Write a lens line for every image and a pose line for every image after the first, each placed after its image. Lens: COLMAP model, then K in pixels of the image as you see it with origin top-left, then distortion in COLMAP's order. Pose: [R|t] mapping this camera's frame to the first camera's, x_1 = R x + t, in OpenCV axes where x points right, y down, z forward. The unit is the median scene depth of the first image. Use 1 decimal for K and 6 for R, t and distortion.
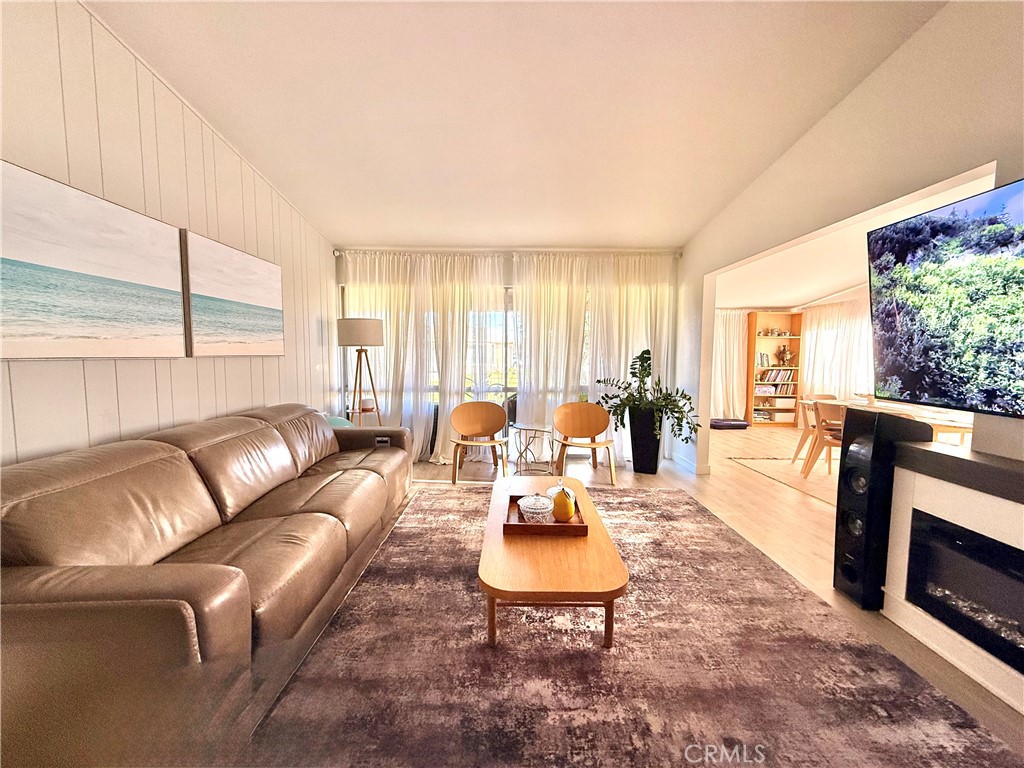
lens RADIAL K [[408.5, 0, 512.0], [0, 408.5, 384.0], [0, 0, 1]] dist [-0.000822, -0.000136]
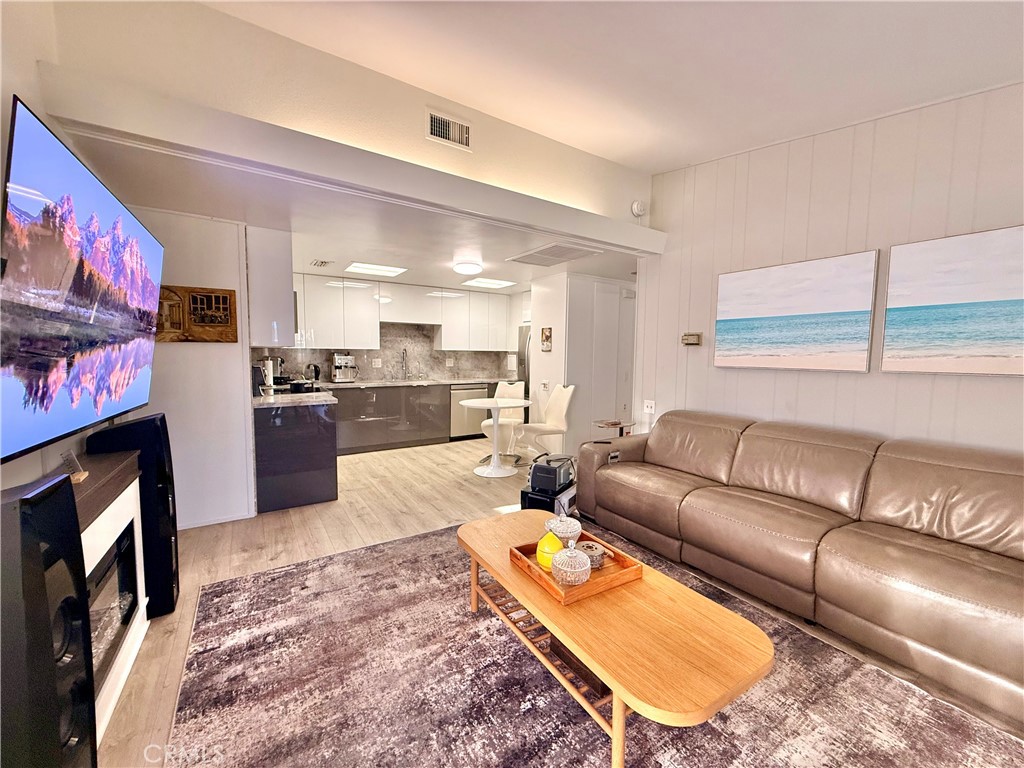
lens RADIAL K [[408.5, 0, 512.0], [0, 408.5, 384.0], [0, 0, 1]] dist [-0.000822, -0.000136]
pose [[-0.845852, 0.025561, -0.532805, 0.692951], [-0.054078, 0.989596, 0.133325, -0.158742], [0.530669, 0.141586, -0.835669, 1.781855]]
